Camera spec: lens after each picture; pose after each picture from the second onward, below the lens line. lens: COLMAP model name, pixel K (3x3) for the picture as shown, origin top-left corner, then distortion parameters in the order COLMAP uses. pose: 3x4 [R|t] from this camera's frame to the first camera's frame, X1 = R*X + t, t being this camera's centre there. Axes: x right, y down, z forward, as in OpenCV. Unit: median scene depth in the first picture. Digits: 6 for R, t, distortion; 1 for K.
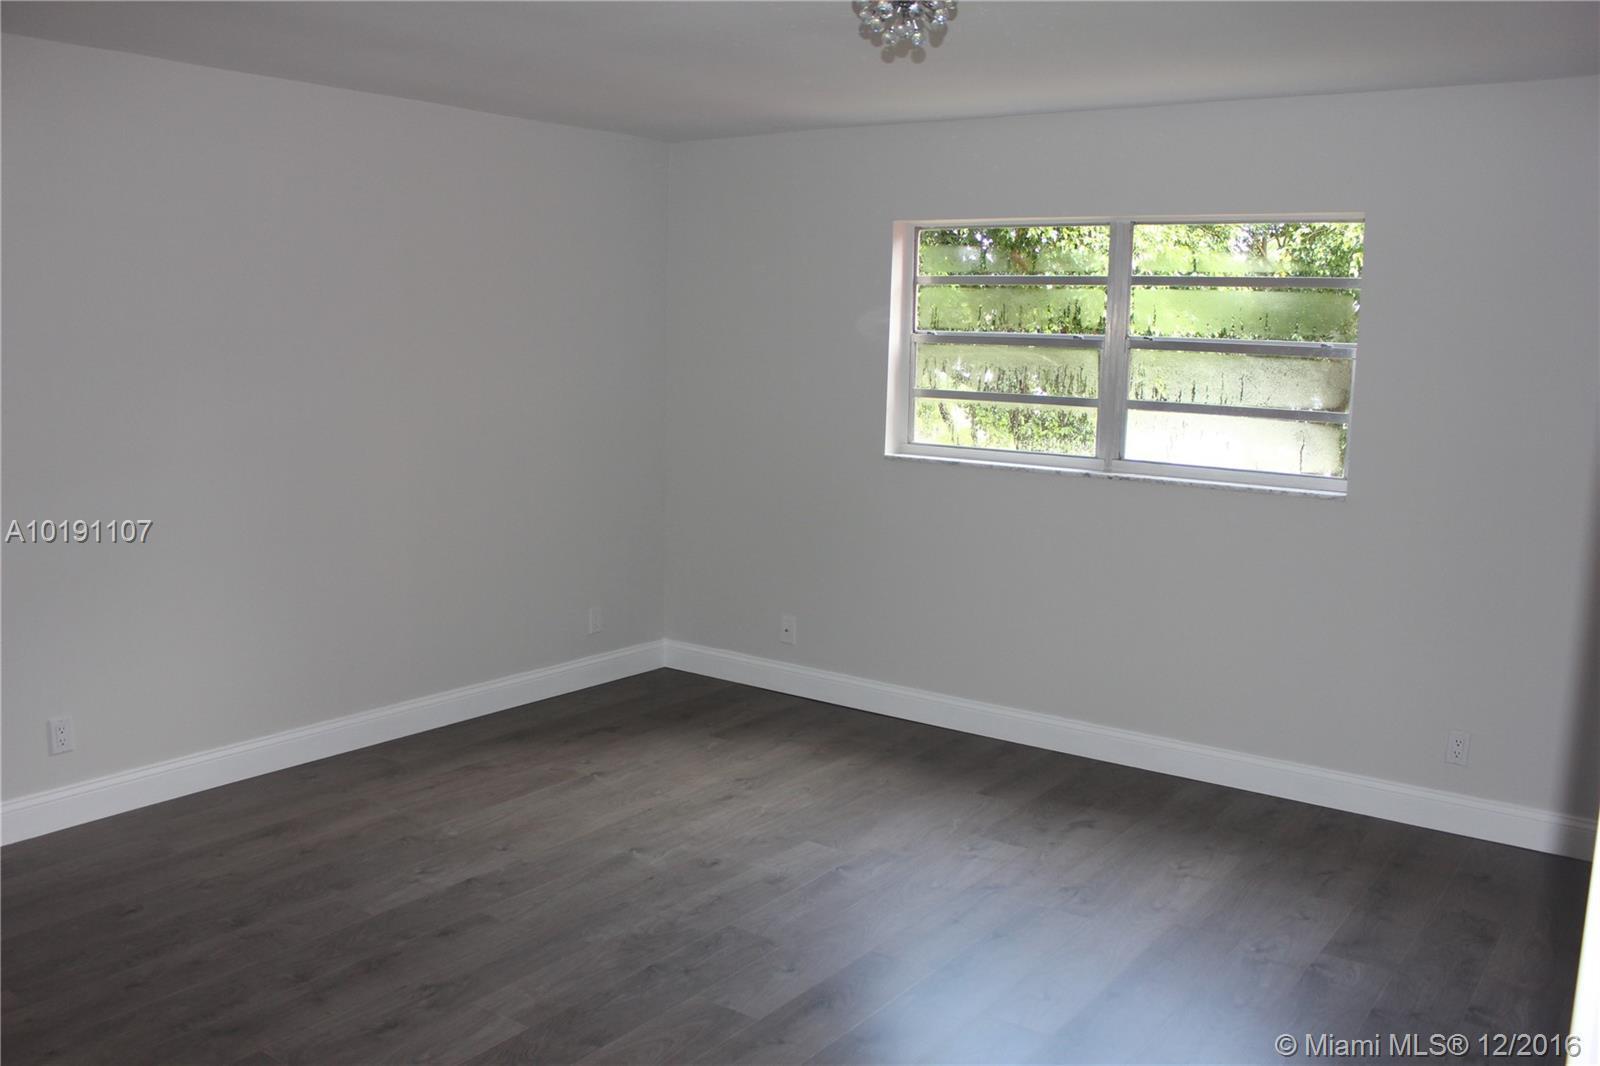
lens RADIAL K [[1342.3, 0, 788.5], [0, 1342.3, 549.5], [0, 0, 1]] dist [-0.159633, 0.152411]
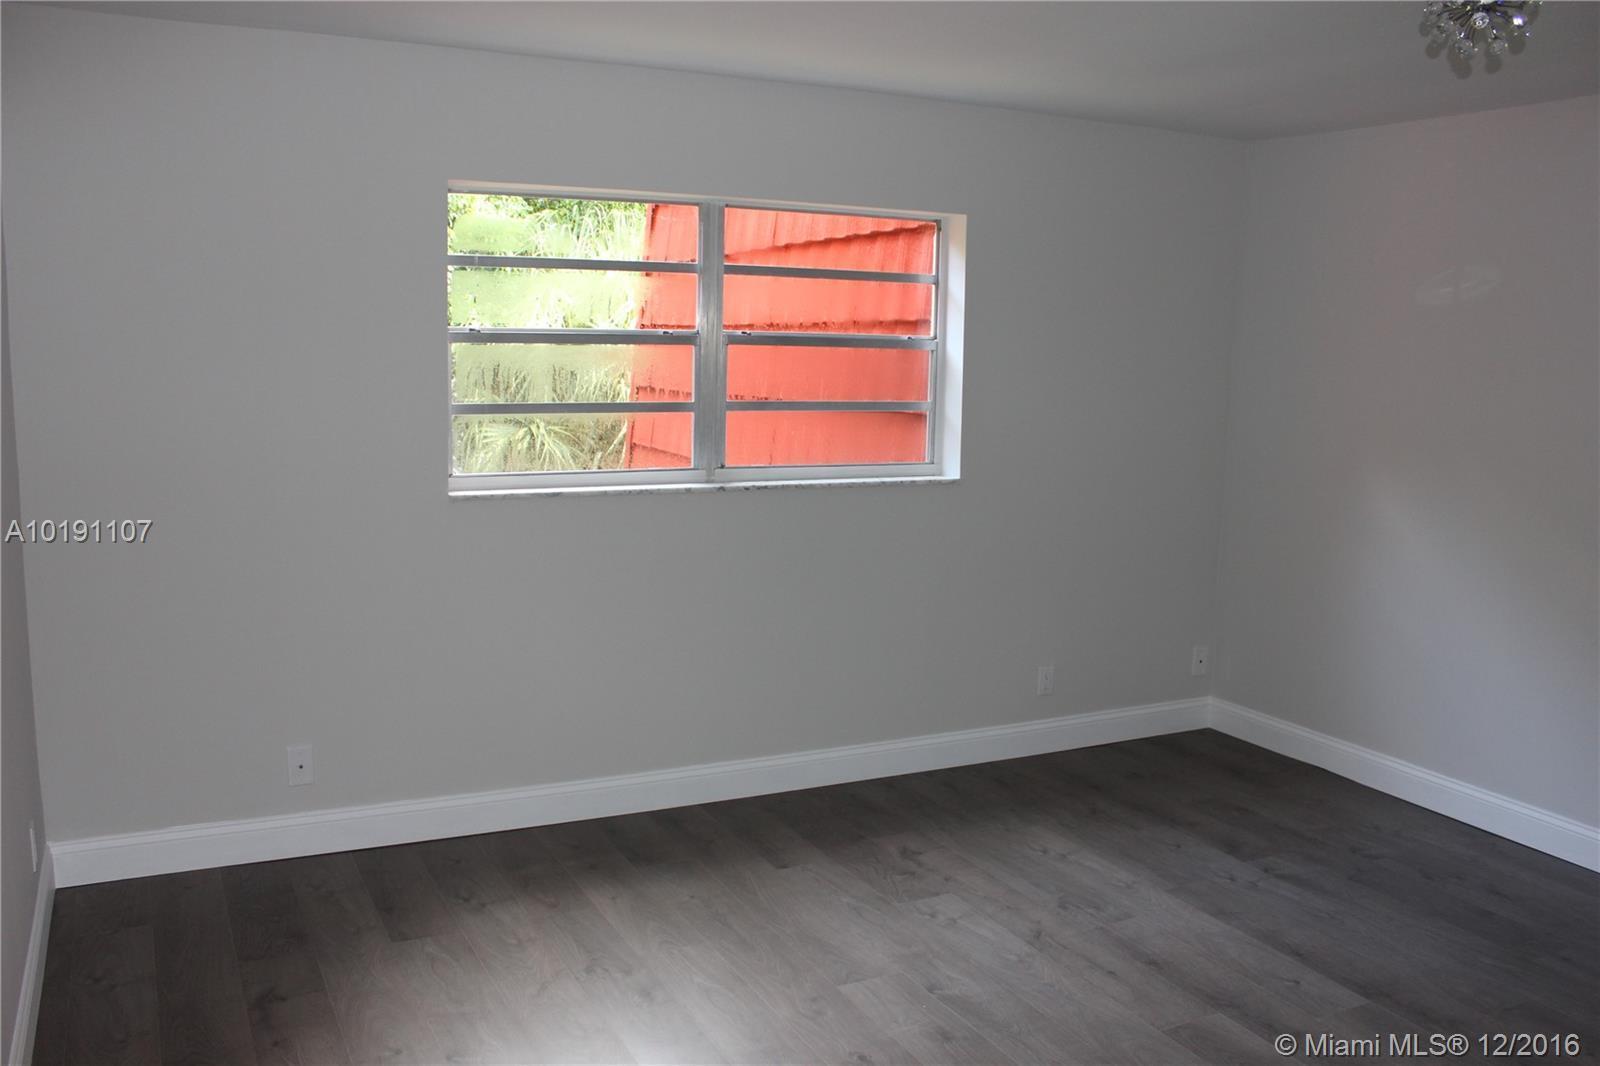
lens RADIAL K [[1342.3, 0, 788.5], [0, 1342.3, 549.5], [0, 0, 1]] dist [-0.159633, 0.152411]
pose [[0.467043, -0.153254, 0.870853, -0.528980], [0.130572, 0.986022, 0.103495, -0.100729], [-0.874541, 0.065372, 0.480525, 0.523651]]
